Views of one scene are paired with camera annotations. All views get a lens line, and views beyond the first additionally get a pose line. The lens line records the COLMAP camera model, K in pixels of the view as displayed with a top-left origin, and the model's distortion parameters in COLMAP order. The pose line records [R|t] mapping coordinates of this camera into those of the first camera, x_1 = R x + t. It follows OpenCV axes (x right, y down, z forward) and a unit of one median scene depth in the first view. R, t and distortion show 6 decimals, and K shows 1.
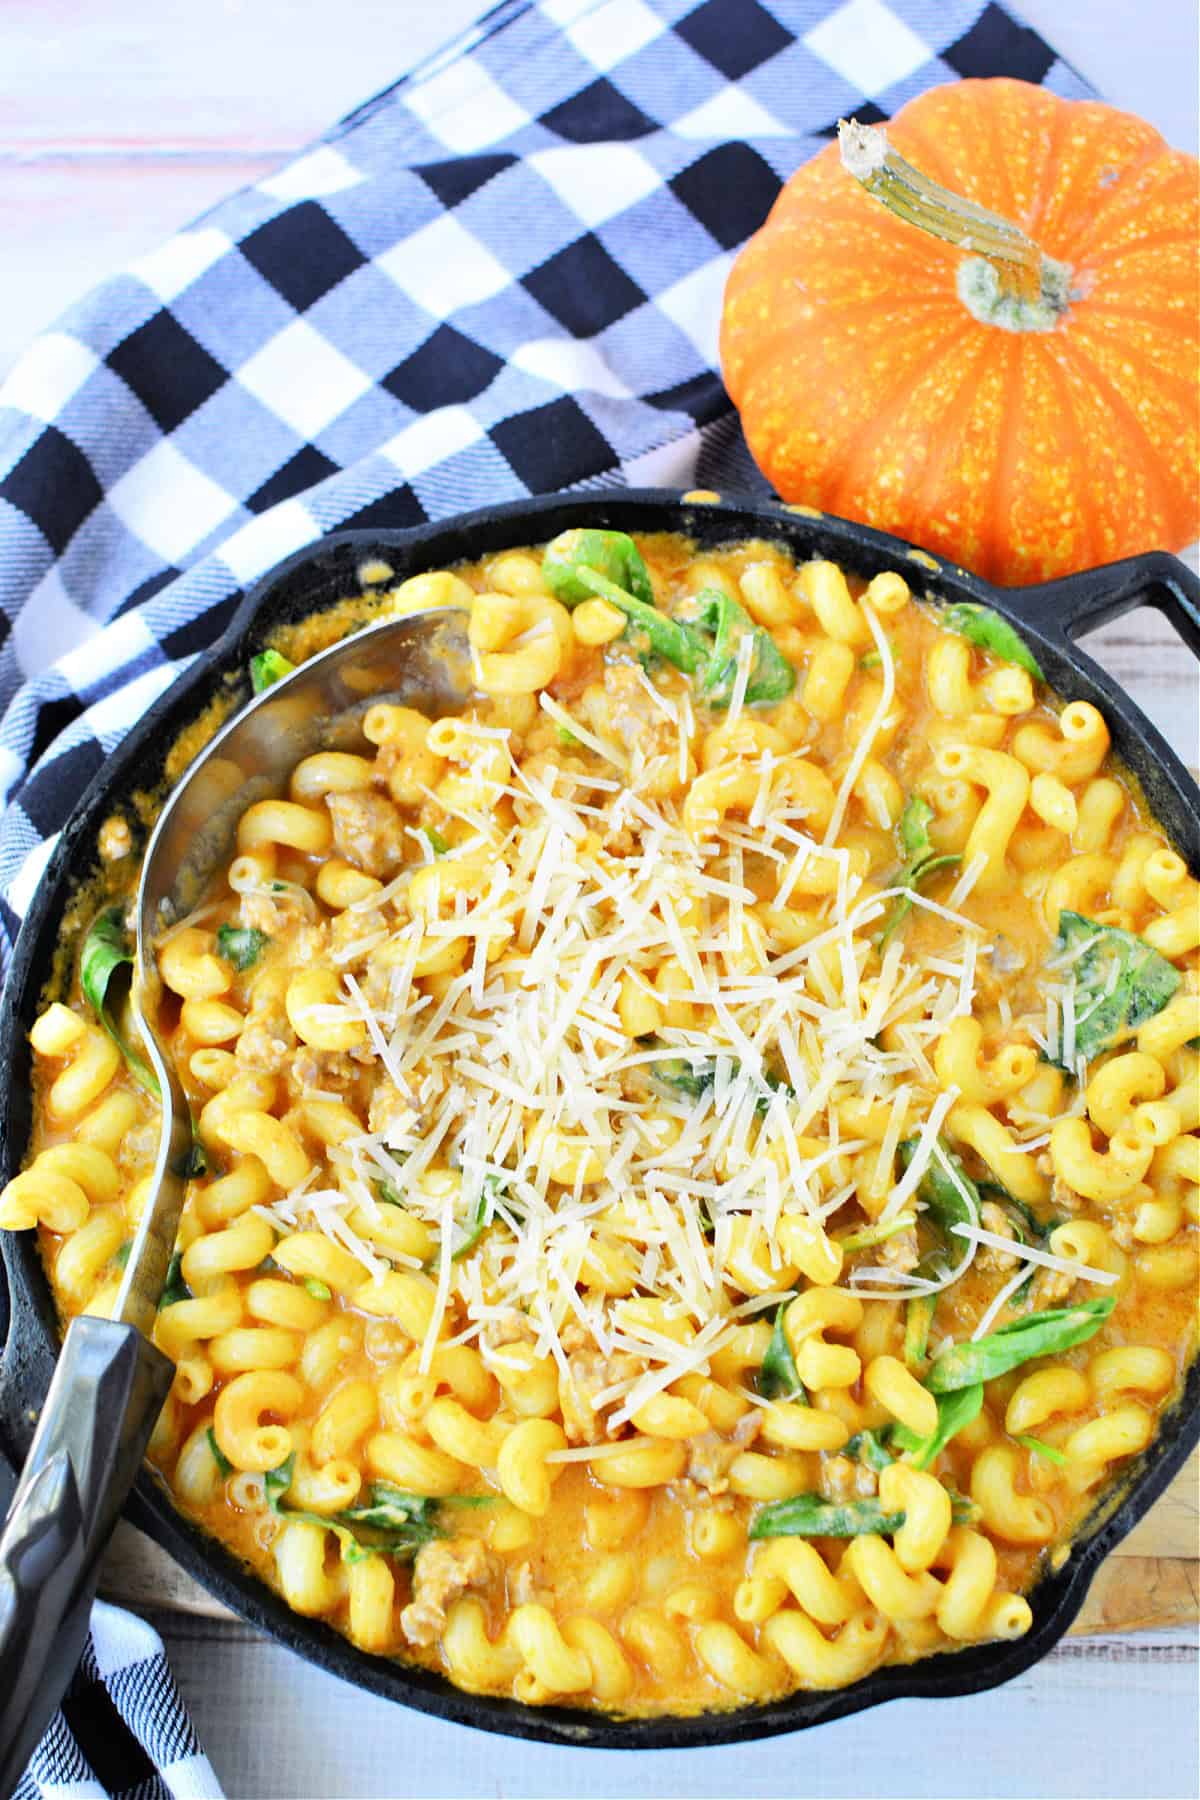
lens RADIAL K [[2872.0, 0, 600.0], [0, 2872.0, 900.0], [0, 0, 1]] dist [-0.151670, -0.224747]
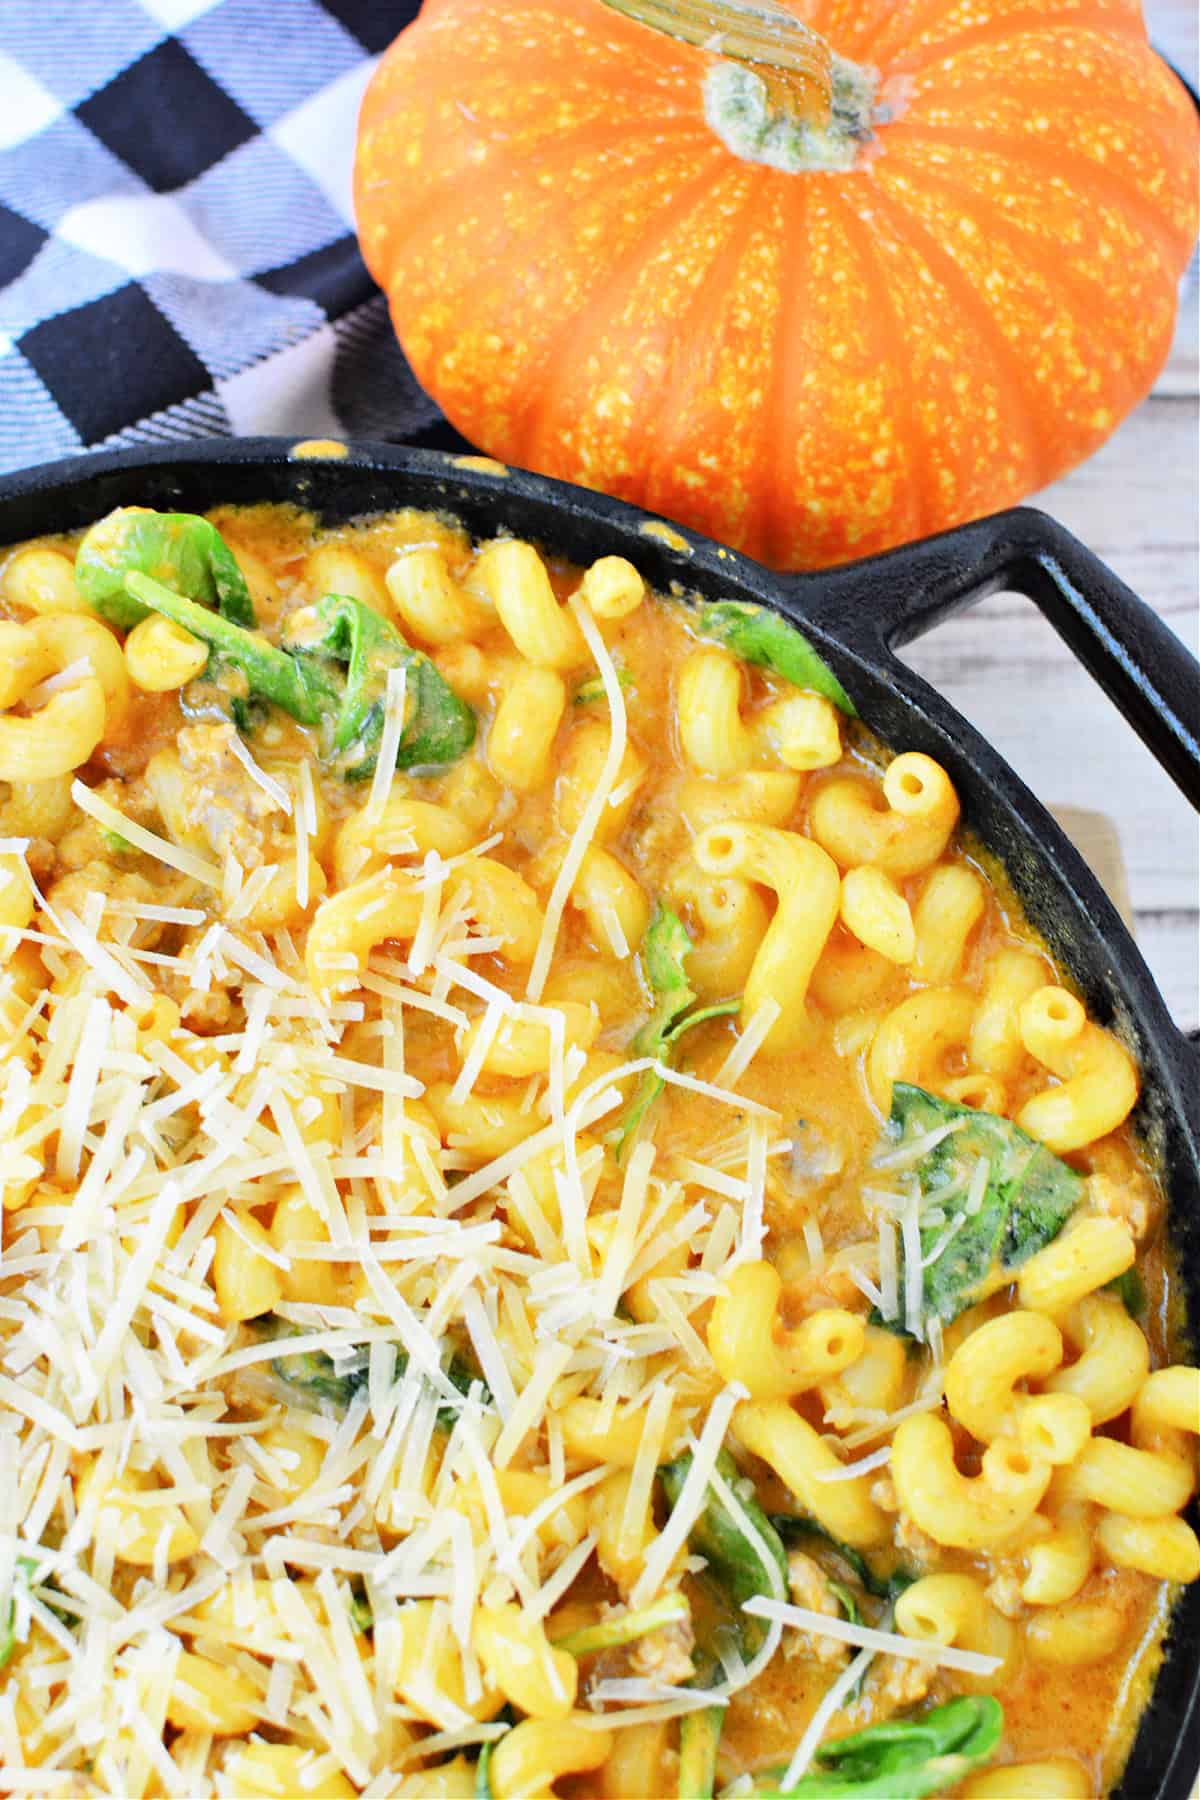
lens RADIAL K [[2872.0, 0, 600.0], [0, 2872.0, 900.0], [0, 0, 1]] dist [-0.151670, -0.224747]
pose [[0.996389, -0.045254, 0.071845, 0.048725], [0.039462, 0.996006, 0.080087, -0.090750], [-0.075183, -0.076962, 0.994195, 0.354252]]
